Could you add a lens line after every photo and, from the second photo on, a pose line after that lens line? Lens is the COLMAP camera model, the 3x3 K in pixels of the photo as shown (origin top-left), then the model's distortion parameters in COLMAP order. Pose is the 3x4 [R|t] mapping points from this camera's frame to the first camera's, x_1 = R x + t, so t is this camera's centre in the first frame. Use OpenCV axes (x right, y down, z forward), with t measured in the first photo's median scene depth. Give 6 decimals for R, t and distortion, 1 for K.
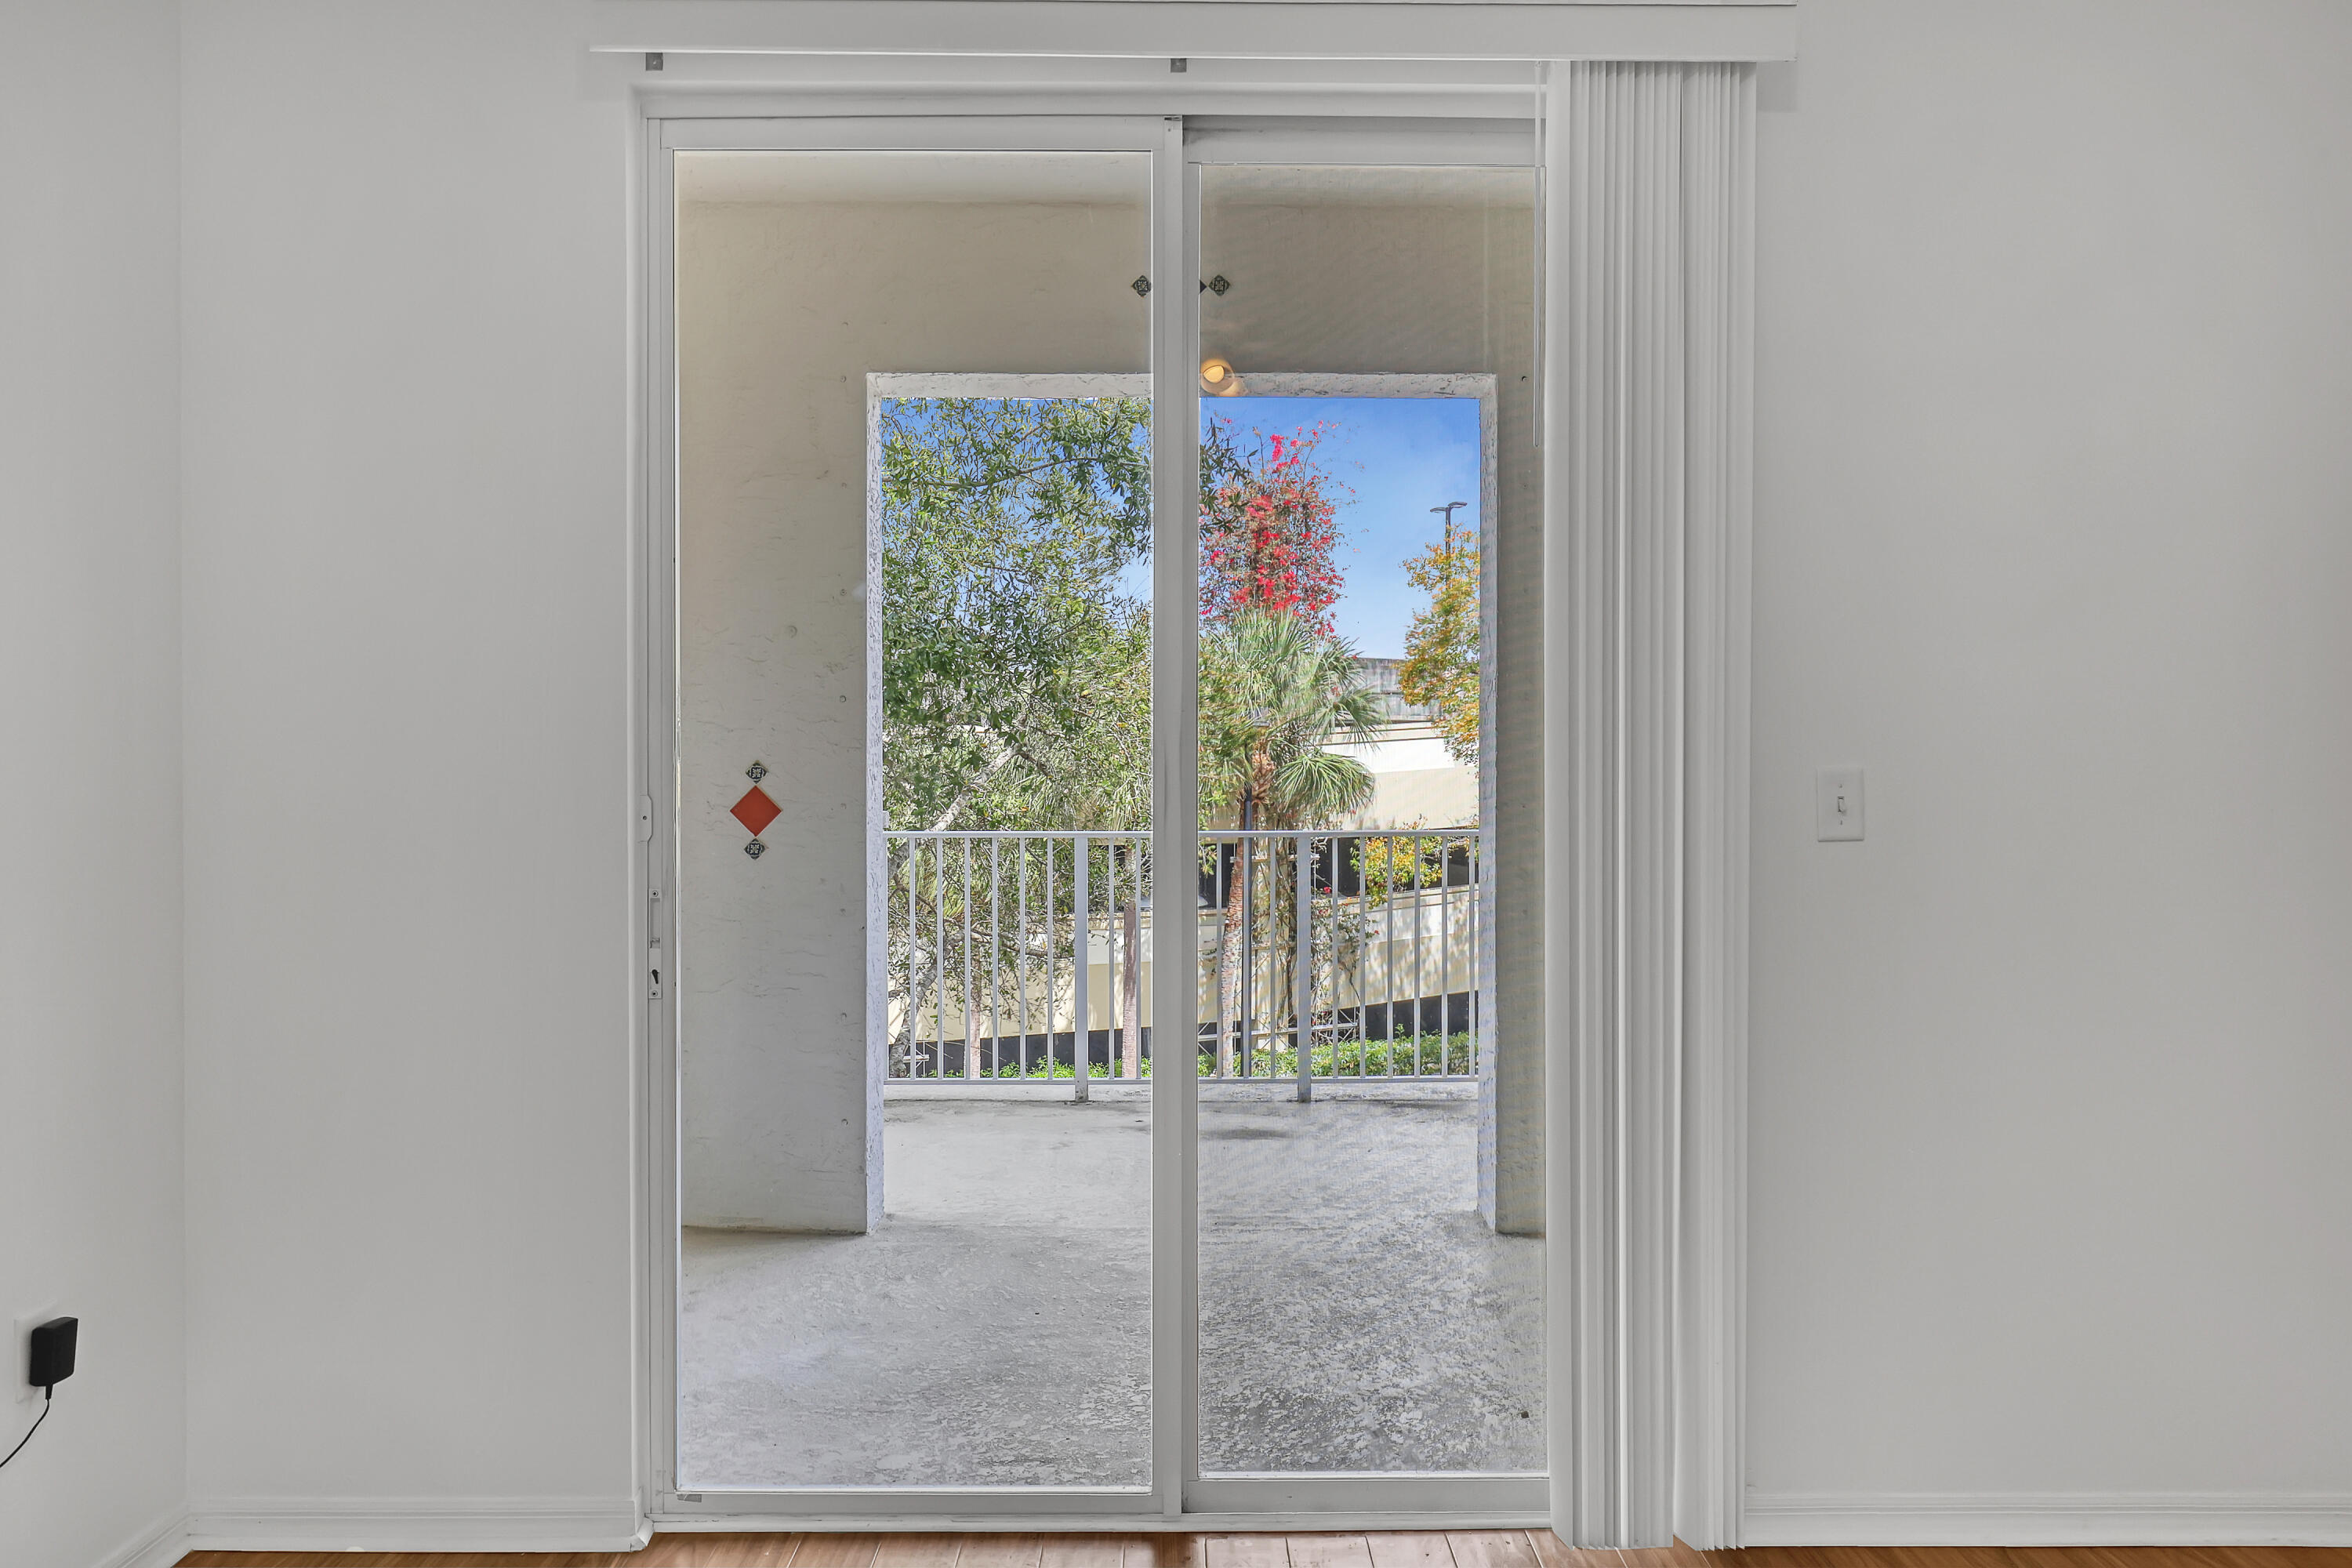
lens RADIAL K [[1431.9, 0, 1179.1], [0, 1431.9, 791.0], [0, 0, 1]] dist [0.002073, 0.001202]
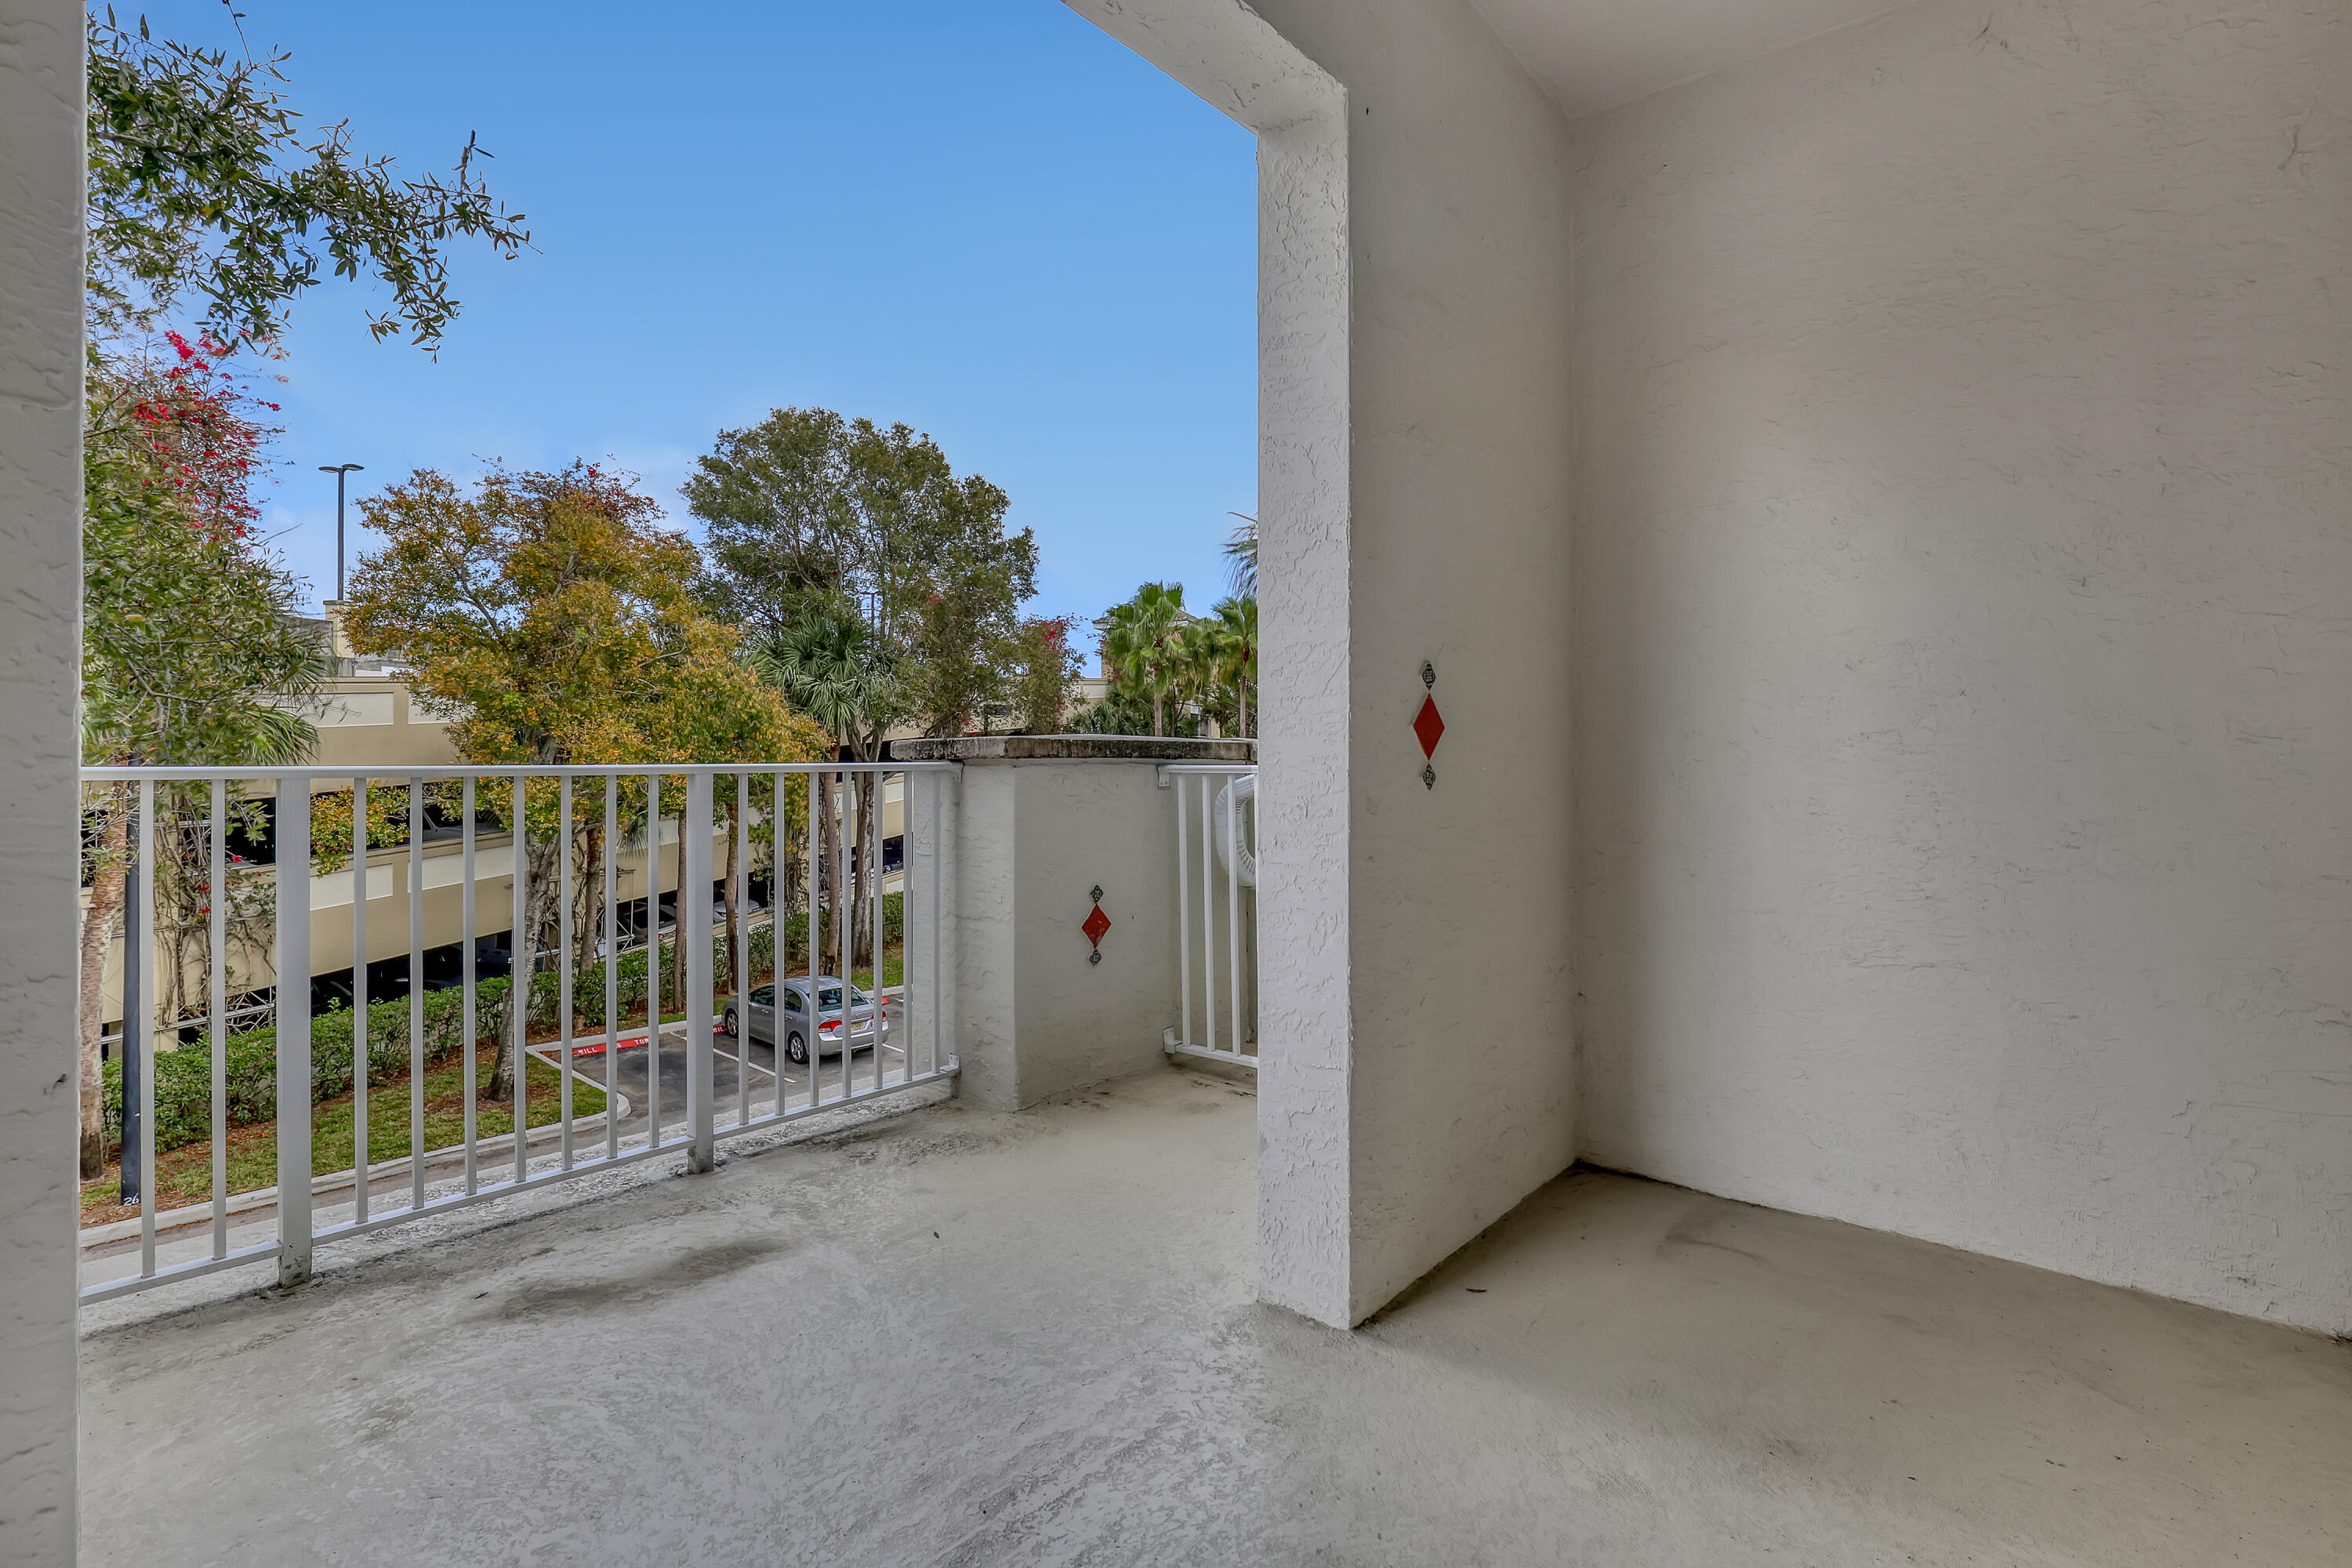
lens RADIAL K [[1128.7, 0, 1181.7], [0, 1128.7, 743.7], [0, 0, 1]] dist [-0.032991, 0.001277]
pose [[0.646098, 0.015769, 0.763092, -0.126560], [-0.005378, 0.999856, -0.016108, 0.019776], [-0.763236, 0.006303, 0.646090, 0.376204]]
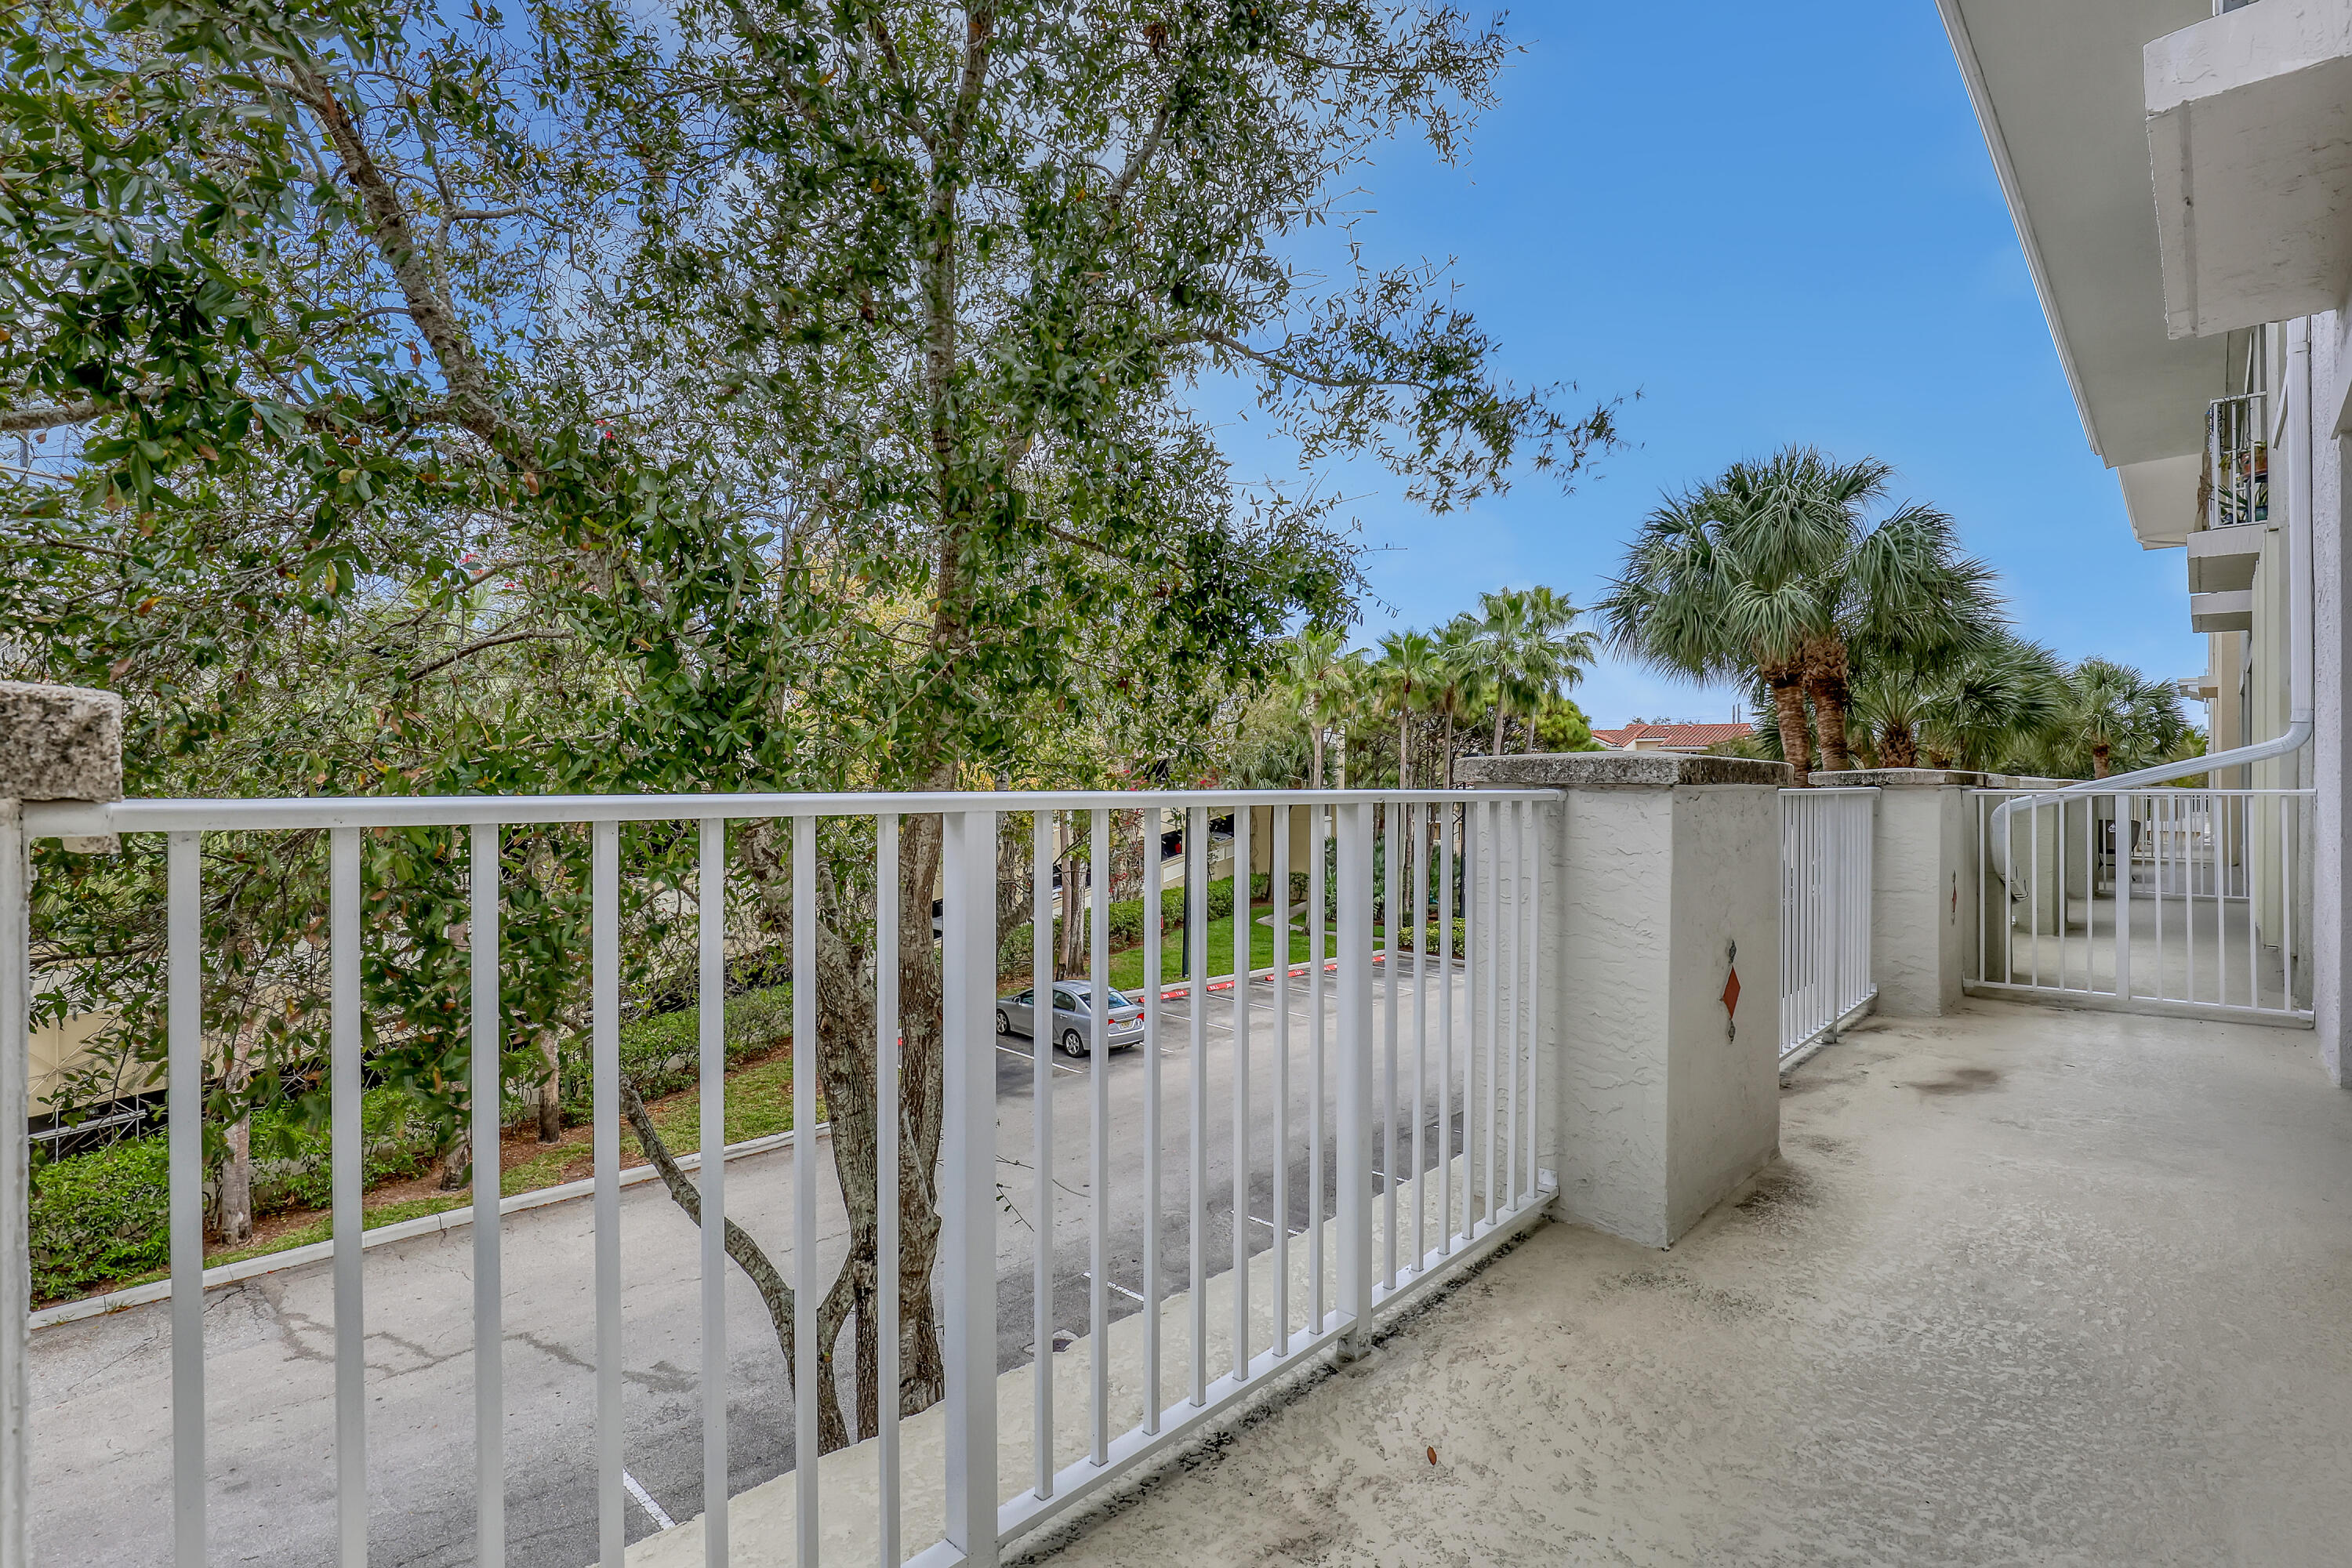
lens RADIAL K [[1103.2, 0, 1190.7], [0, 1103.2, 793.3], [0, 0, 1]] dist [-0.030113, 0.001570]
pose [[0.679345, 0.000561, 0.733819, -0.632309], [-0.007012, 0.999959, 0.005727, 0.022654], [-0.733785, -0.009036, 0.679321, 0.607392]]
